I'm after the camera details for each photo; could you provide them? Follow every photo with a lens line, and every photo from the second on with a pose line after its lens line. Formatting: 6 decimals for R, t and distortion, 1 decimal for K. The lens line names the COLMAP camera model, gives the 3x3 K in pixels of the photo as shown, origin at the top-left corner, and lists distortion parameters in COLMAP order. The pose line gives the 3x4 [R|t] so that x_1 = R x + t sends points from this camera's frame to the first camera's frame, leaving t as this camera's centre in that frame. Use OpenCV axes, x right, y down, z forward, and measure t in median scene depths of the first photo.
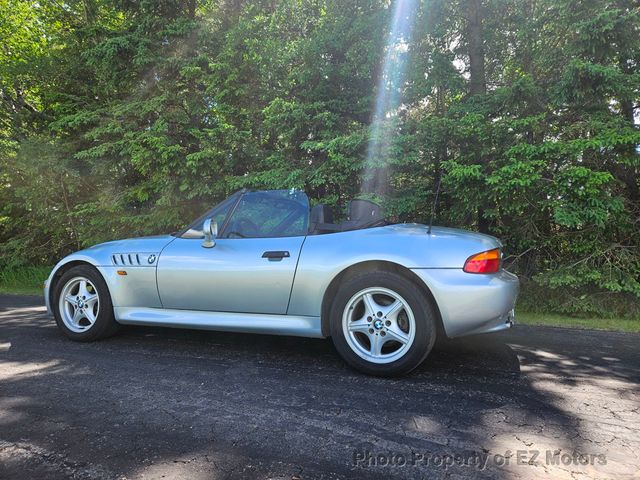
lens RADIAL K [[430.7, 0, 322.5], [0, 430.7, 240.3], [0, 0, 1]] dist [0.058326, -0.046906]
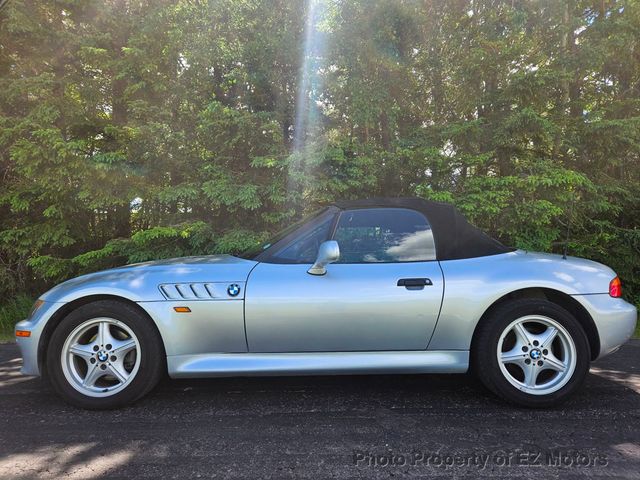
lens RADIAL K [[453.9, 0, 321.6], [0, 453.9, 237.2], [0, 0, 1]] dist [0.035992, -0.018696]
pose [[0.920129, 0.024053, 0.390875, -0.649165], [-0.002008, 0.998389, -0.056710, -0.006189], [-0.391610, 0.051396, 0.918695, 0.211488]]
